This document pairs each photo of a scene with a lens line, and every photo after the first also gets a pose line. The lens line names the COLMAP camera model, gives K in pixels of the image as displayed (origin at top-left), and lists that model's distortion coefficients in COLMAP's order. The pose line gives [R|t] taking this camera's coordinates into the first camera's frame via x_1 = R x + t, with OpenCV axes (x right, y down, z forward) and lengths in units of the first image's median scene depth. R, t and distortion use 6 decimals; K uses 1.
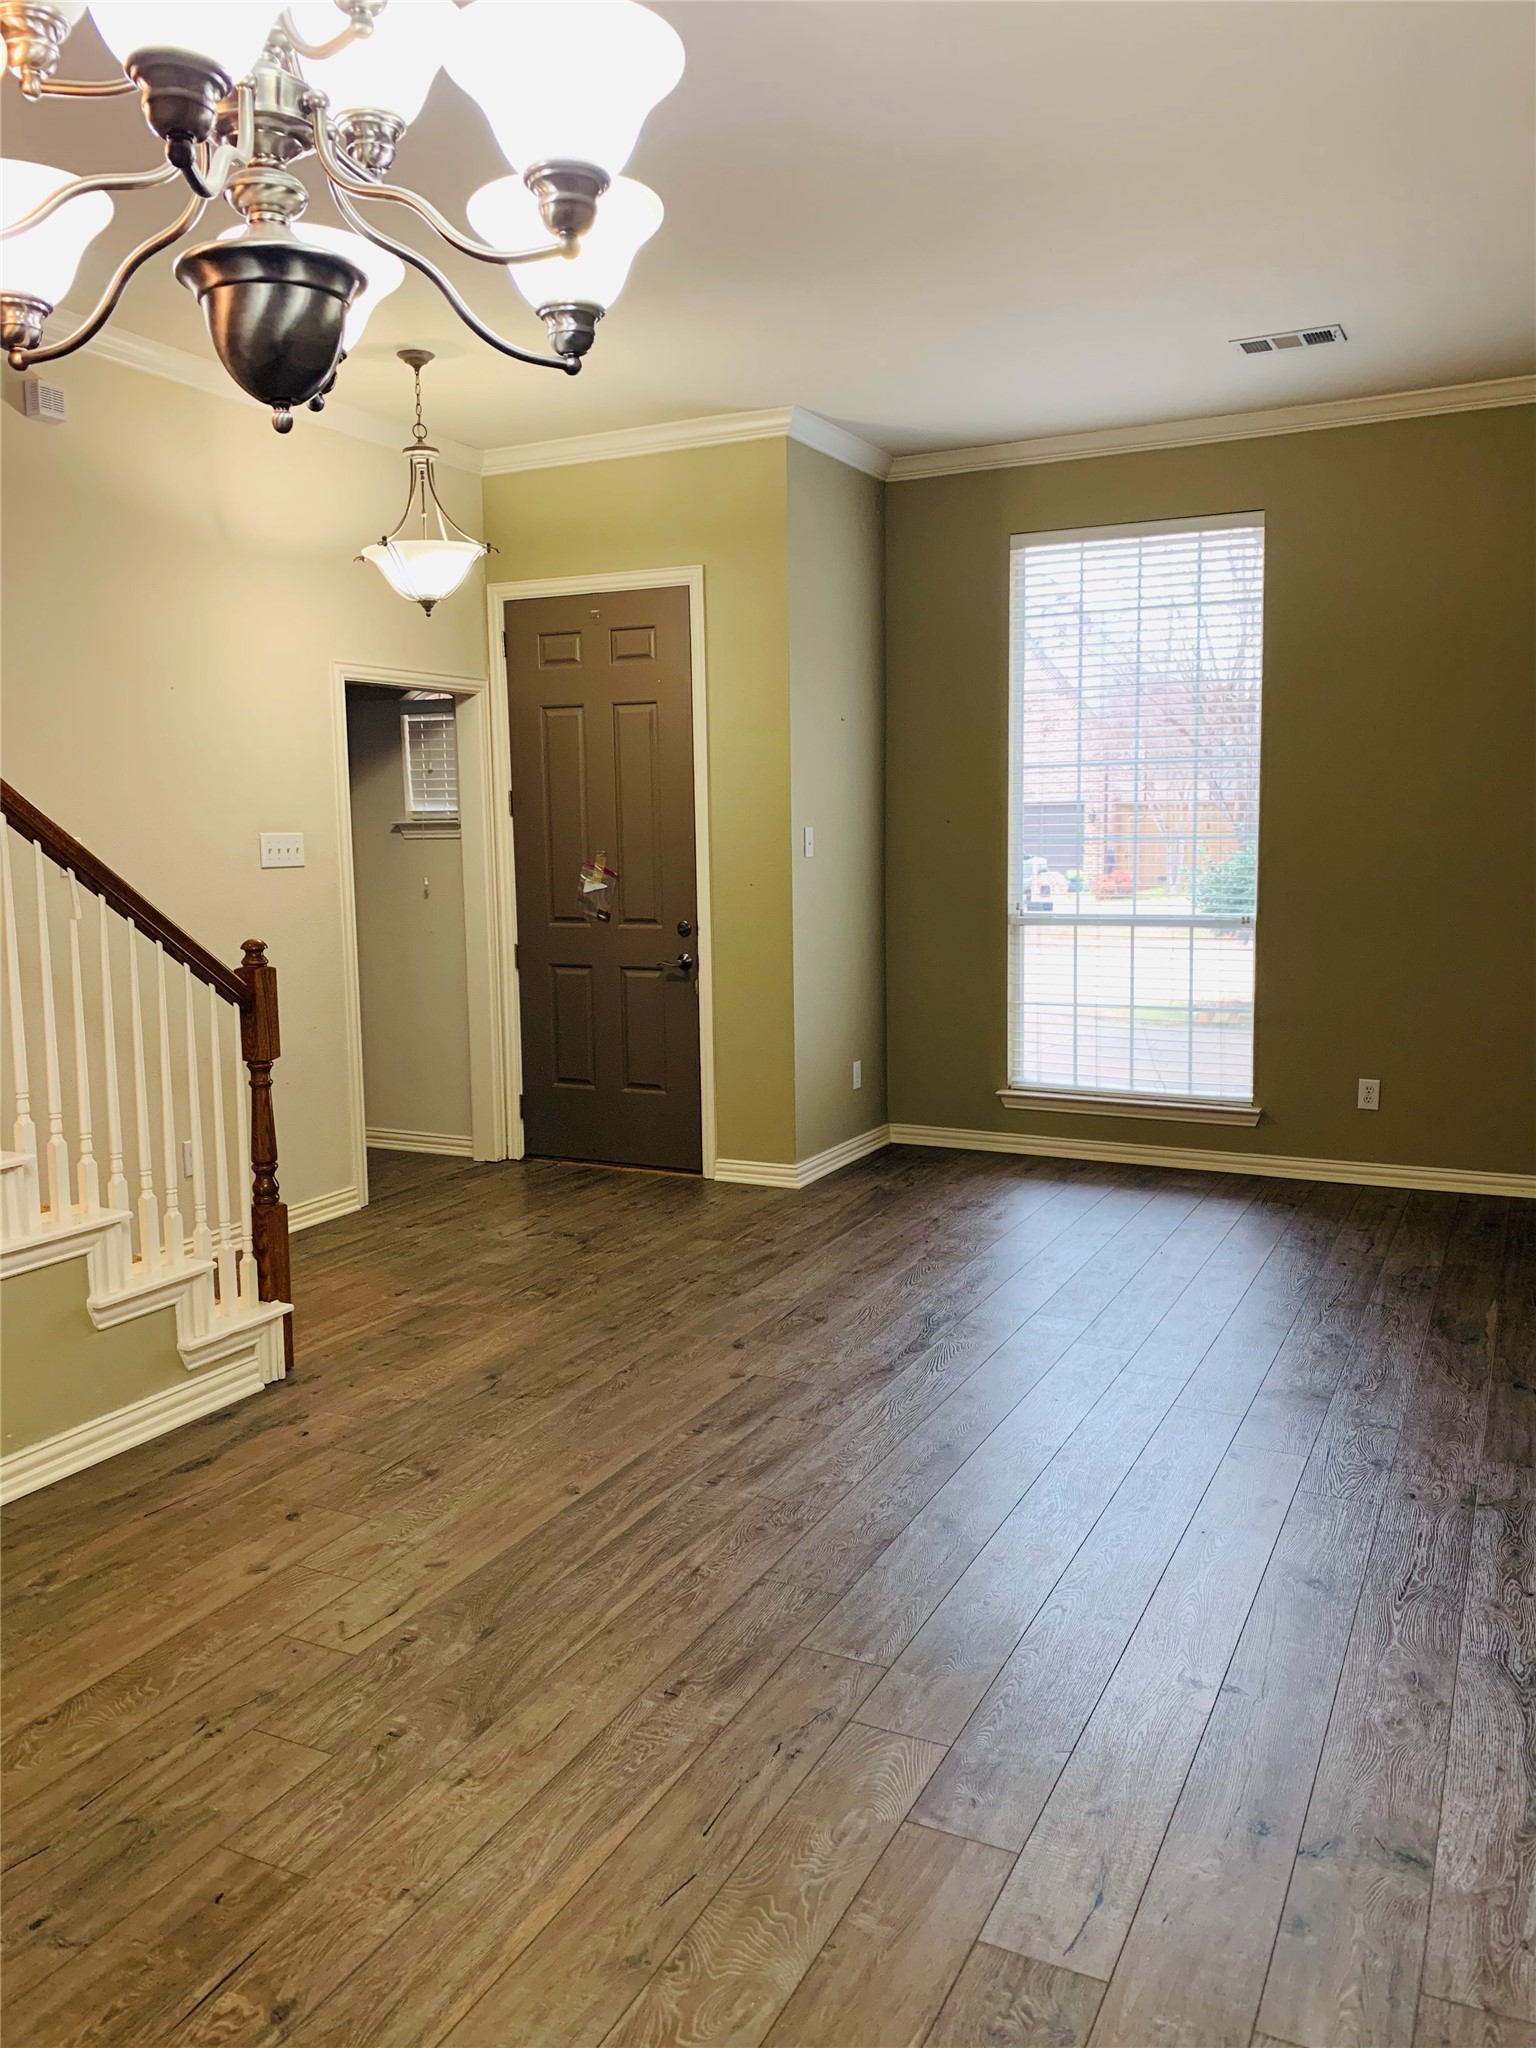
lens RADIAL K [[1548.5, 0, 768.0], [0, 1548.5, 1024.0], [0, 0, 1]] dist [0.008346, -0.007036]
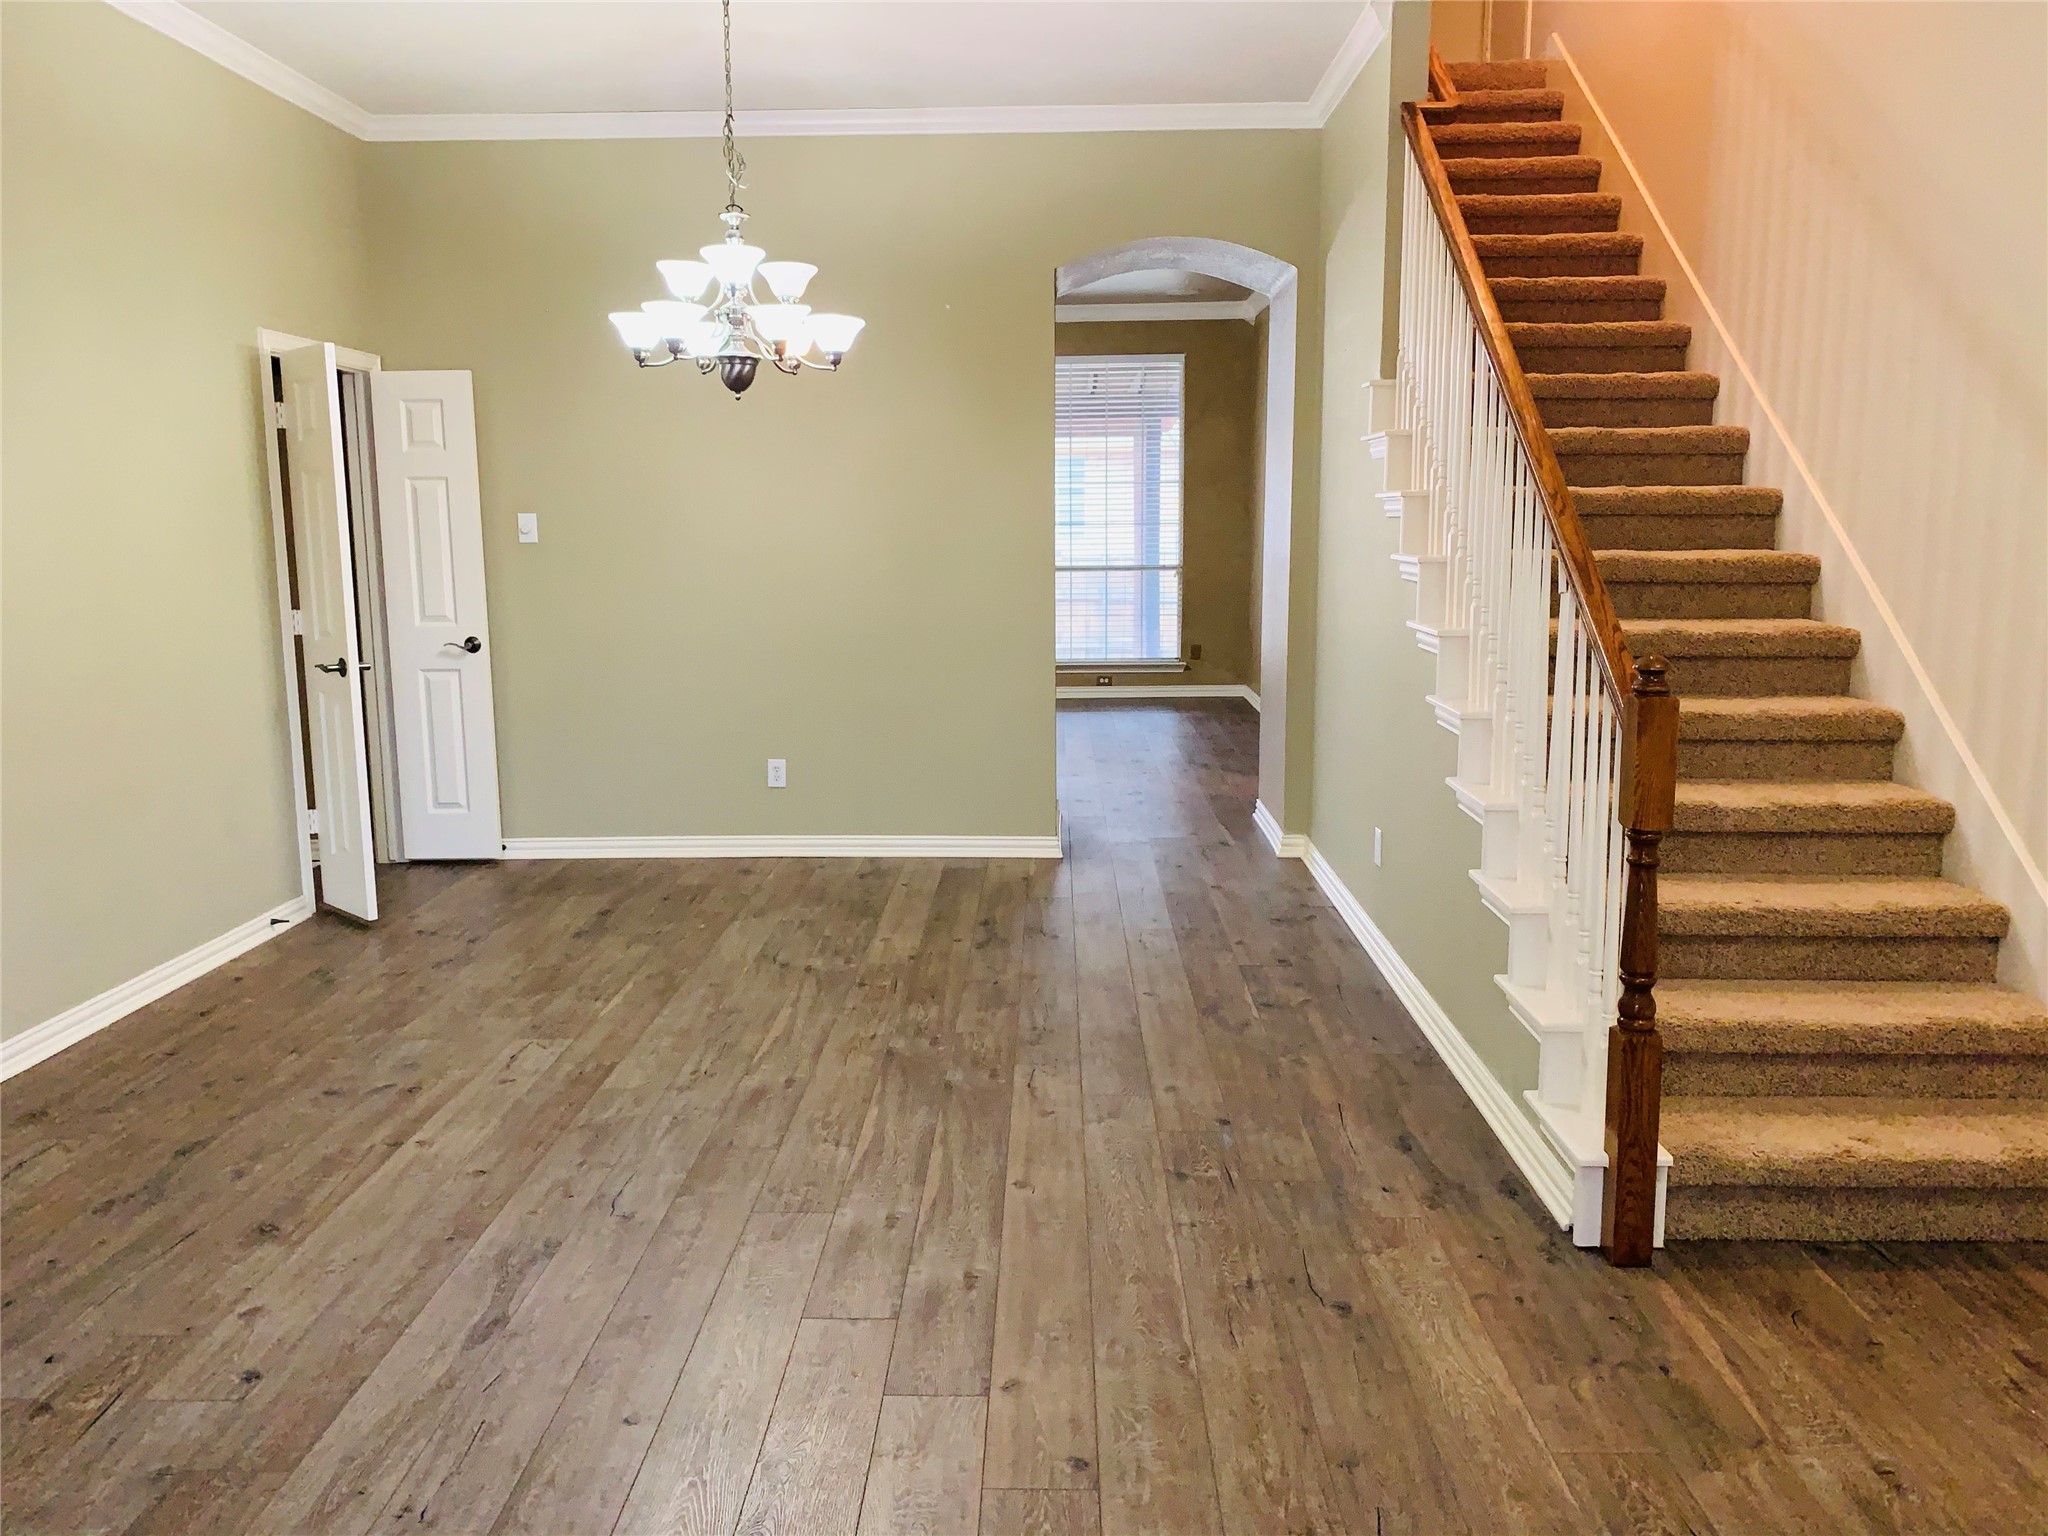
lens RADIAL K [[1548.5, 0, 1018.7], [0, 1548.5, 752.3], [0, 0, 1]] dist [0.008346, -0.007036]
pose [[-0.904311, 0.083060, -0.418716, 0.263414], [-0.036810, 0.962060, 0.270342, -0.226756], [0.425285, 0.259886, -0.866944, 1.780305]]
